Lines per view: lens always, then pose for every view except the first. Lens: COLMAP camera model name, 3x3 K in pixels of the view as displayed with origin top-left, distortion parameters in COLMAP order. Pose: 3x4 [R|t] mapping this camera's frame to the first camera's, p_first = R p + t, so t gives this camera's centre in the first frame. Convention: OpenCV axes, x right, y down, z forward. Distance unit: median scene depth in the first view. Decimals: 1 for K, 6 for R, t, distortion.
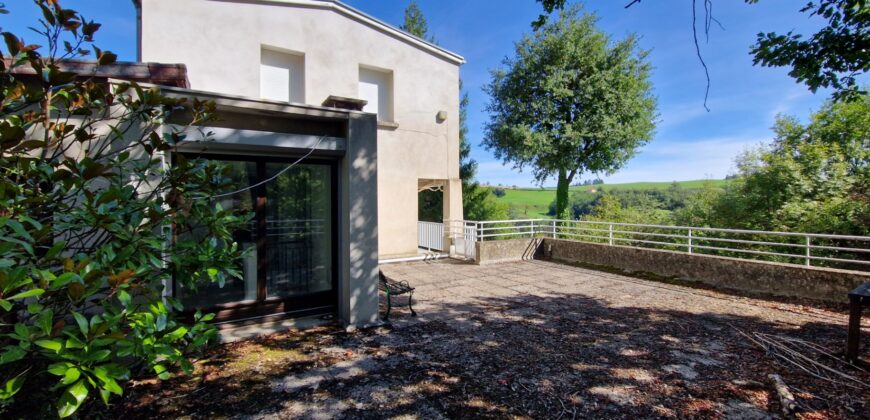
lens RADIAL K [[348.9, 0, 435.0], [0, 348.9, 210.0], [0, 0, 1]] dist [0.000558, -0.004417]
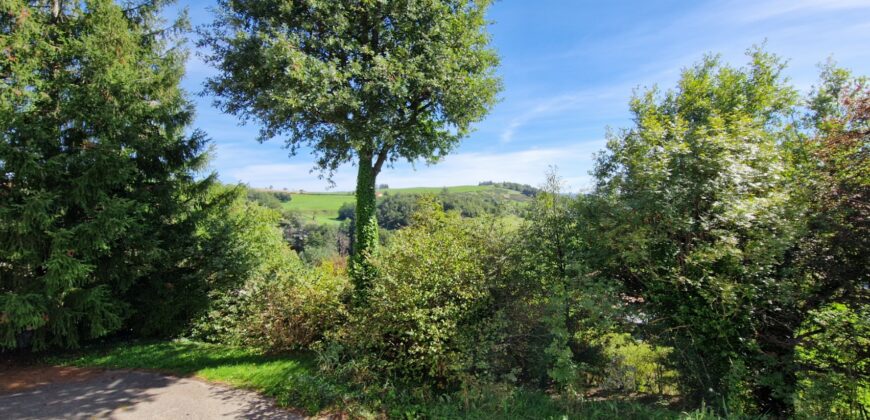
lens RADIAL K [[348.9, 0, 435.0], [0, 348.9, 210.0], [0, 0, 1]] dist [0.000558, -0.004417]
pose [[0.832449, -0.023982, 0.553582, 0.126775], [0.031480, 0.999496, -0.004038, -0.010602], [-0.553206, 0.020788, 0.832785, 0.417795]]
